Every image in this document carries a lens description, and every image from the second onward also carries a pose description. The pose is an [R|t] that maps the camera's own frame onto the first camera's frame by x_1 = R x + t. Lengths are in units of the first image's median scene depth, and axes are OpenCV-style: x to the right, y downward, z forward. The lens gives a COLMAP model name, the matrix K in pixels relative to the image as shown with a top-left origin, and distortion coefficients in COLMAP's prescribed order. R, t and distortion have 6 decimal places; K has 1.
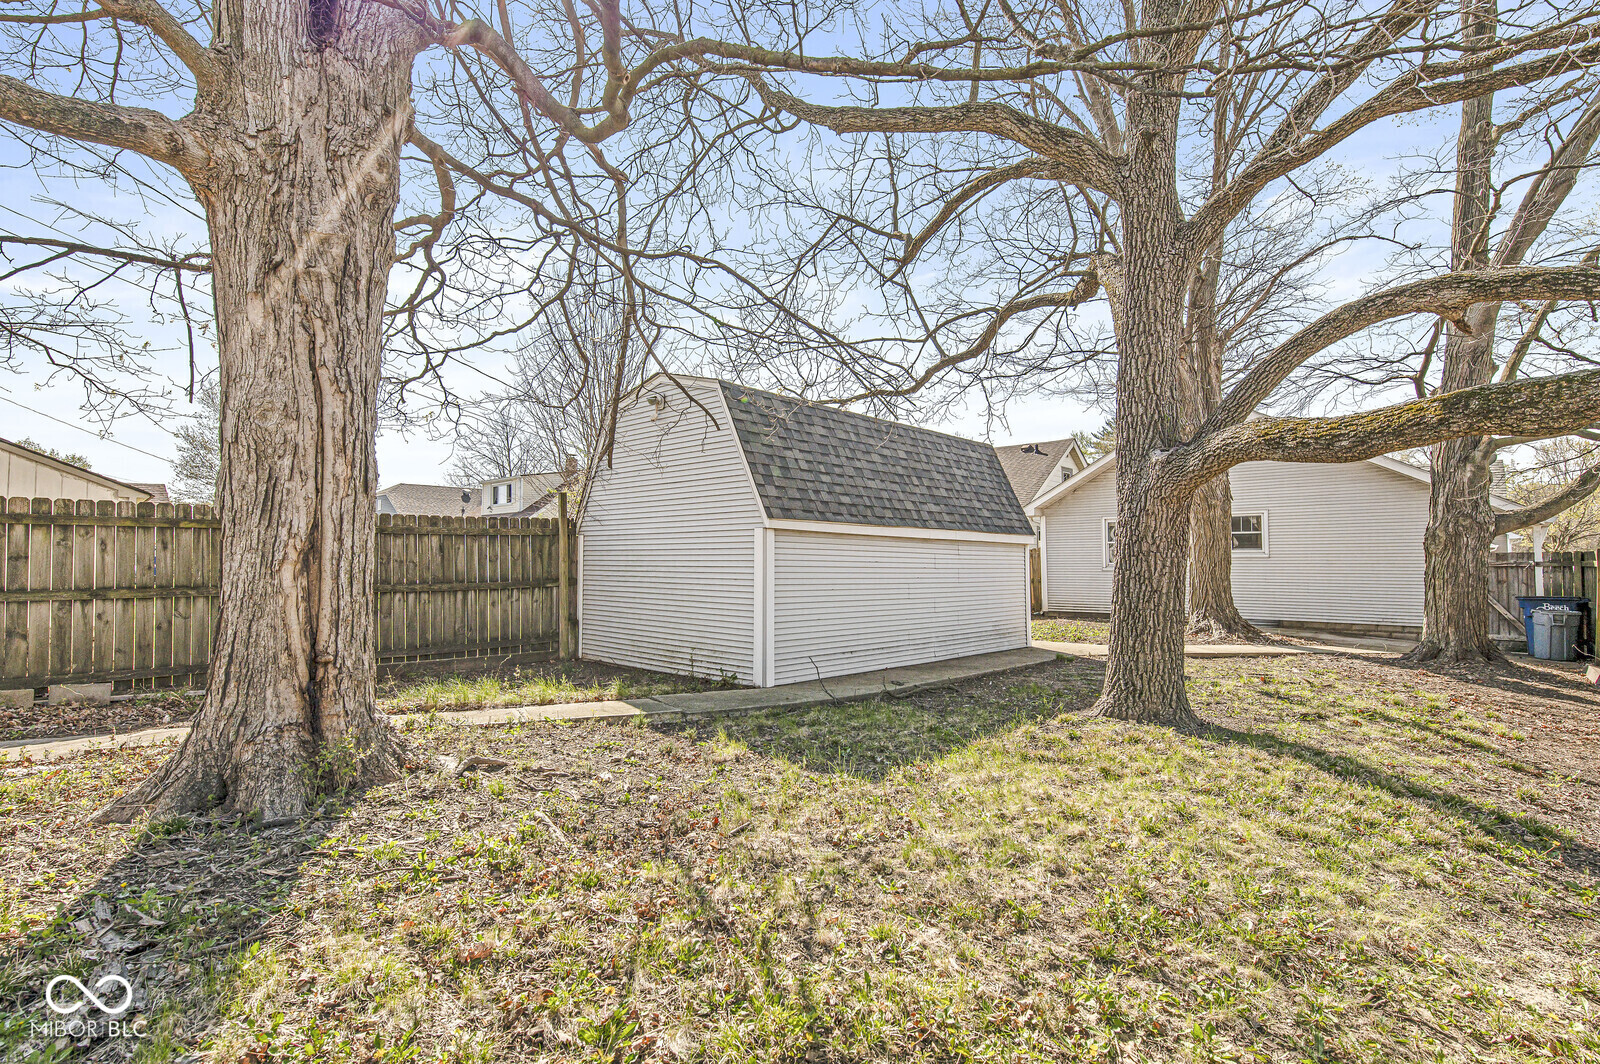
lens RADIAL K [[749.8, 0, 801.8], [0, 749.8, 540.9], [0, 0, 1]] dist [-0.004539, -0.000652]
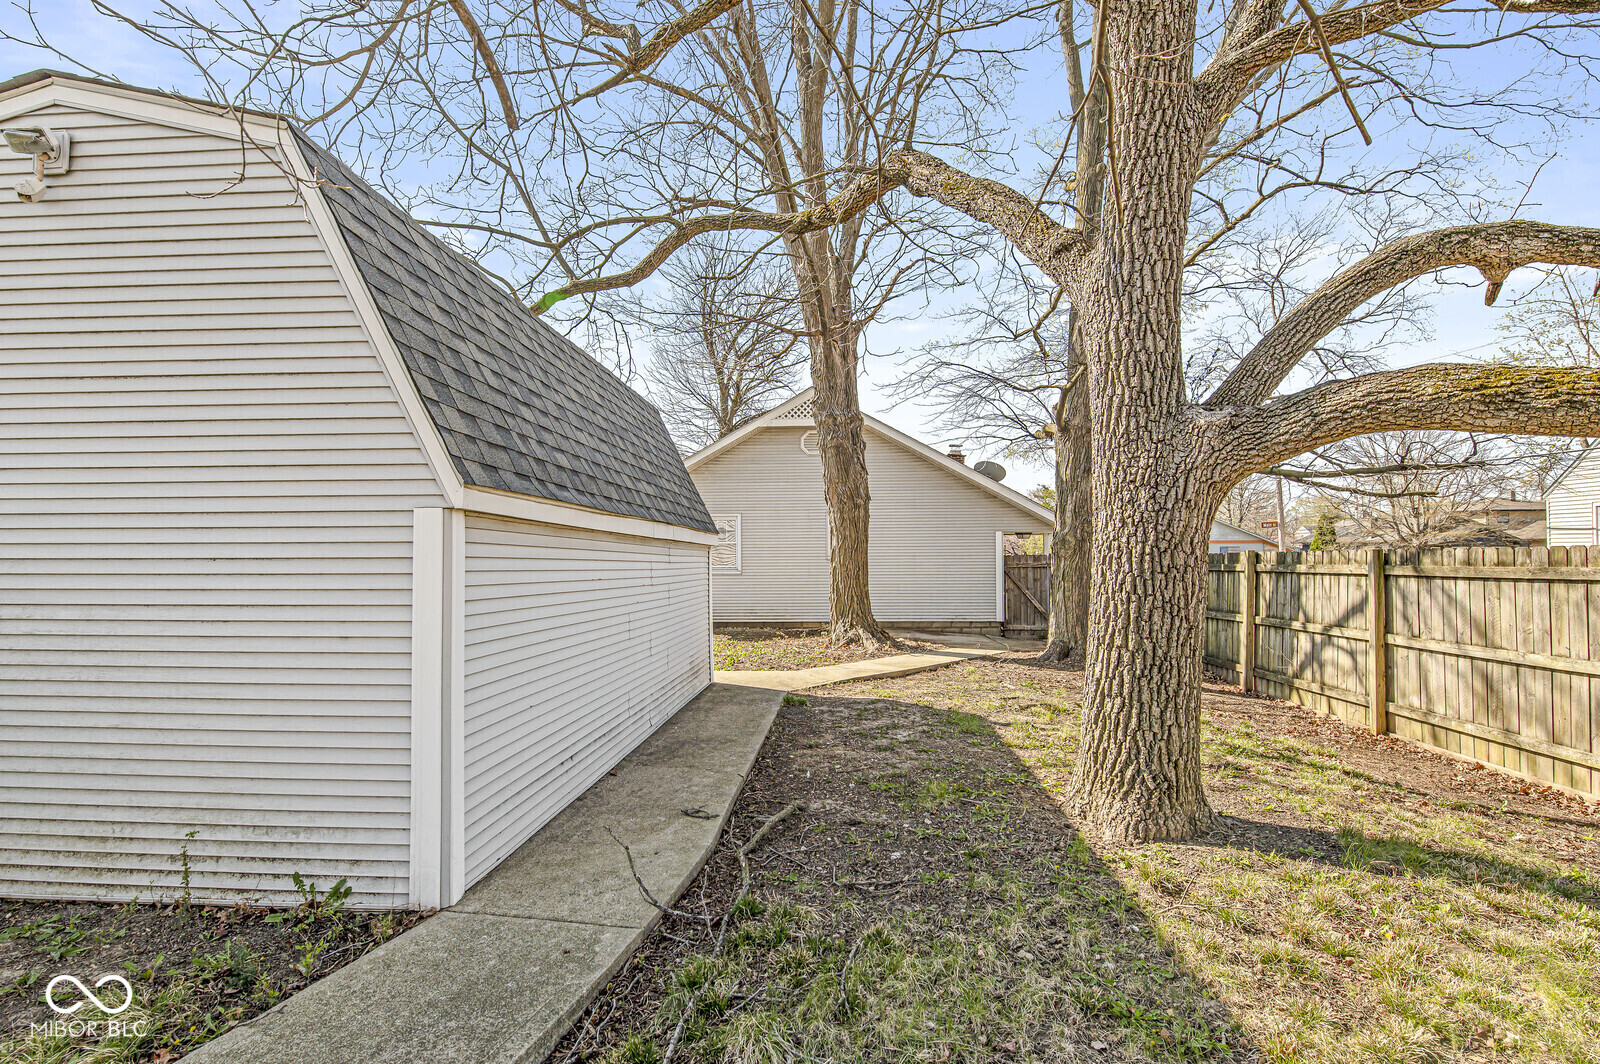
lens RADIAL K [[749.8, 0, 798.6], [0, 749.8, 541.2], [0, 0, 1]] dist [-0.004539, -0.000652]
pose [[0.778065, 0.009915, 0.628105, -0.150268], [-0.012853, 0.999917, 0.000137, -0.002079], [-0.628052, -0.008180, 0.778128, 0.551574]]
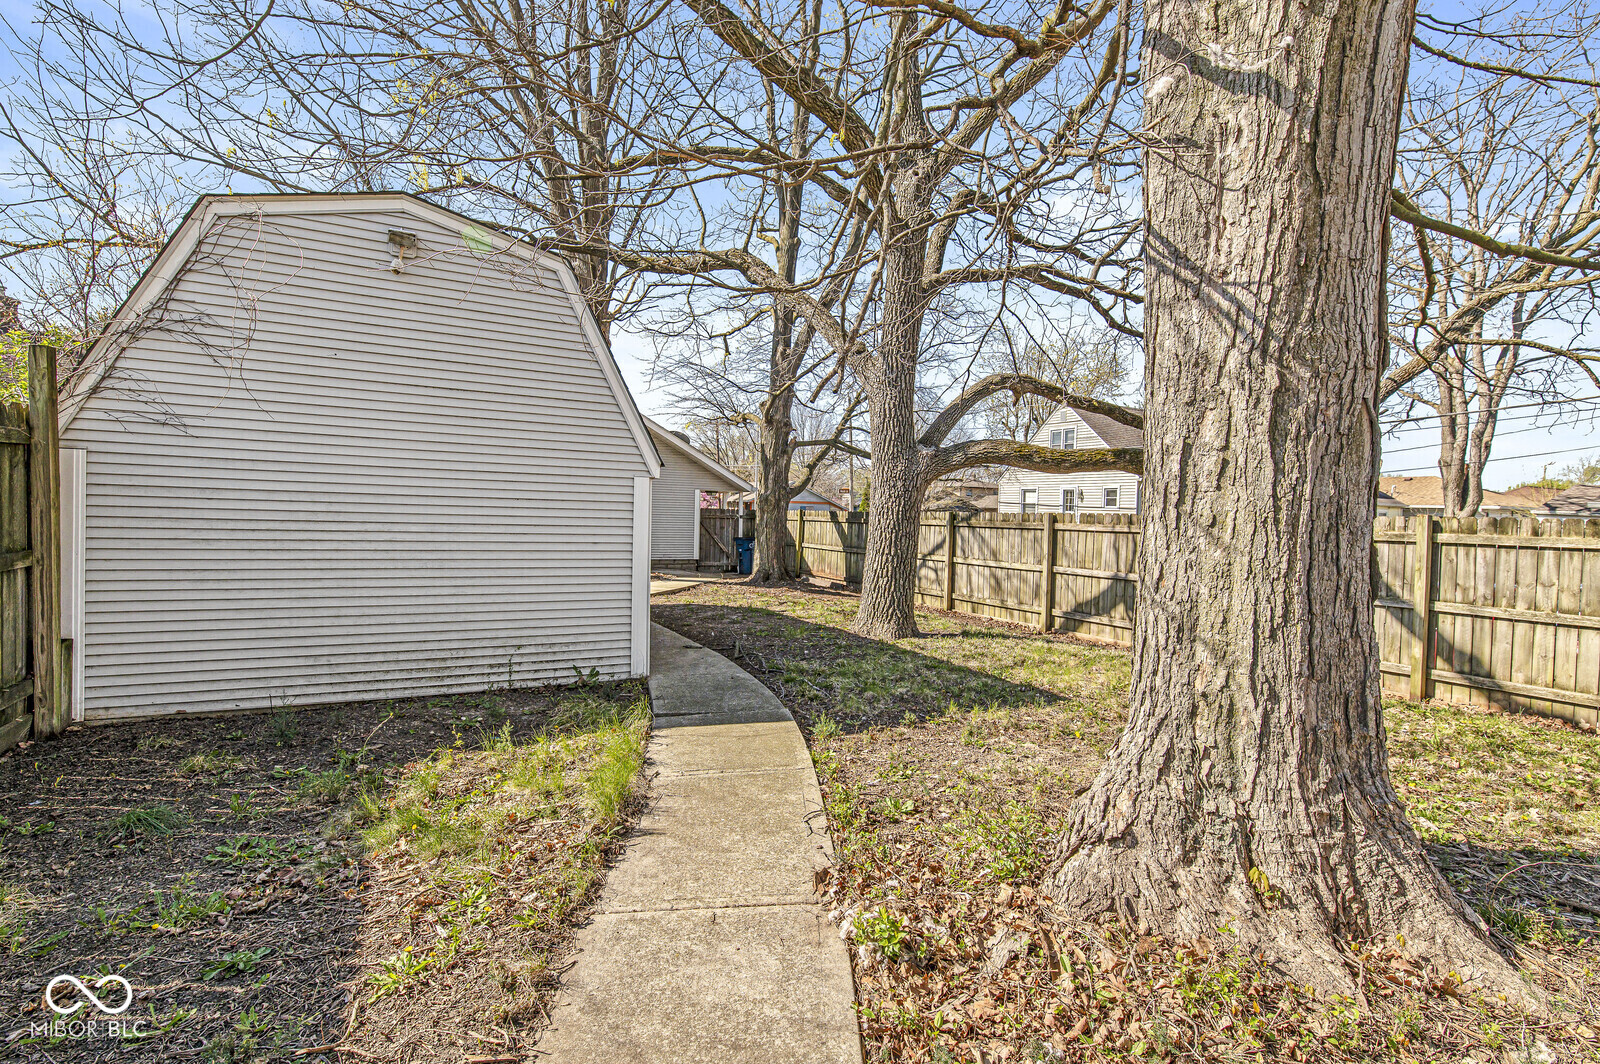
lens RADIAL K [[749.8, 0, 793.5], [0, 749.8, 528.9], [0, 0, 1]] dist [-0.004539, -0.000652]
pose [[0.347757, -0.009708, 0.937535, -0.719414], [-0.053028, 0.998142, 0.030005, 0.004324], [-0.936084, -0.060150, 0.346596, 0.560825]]
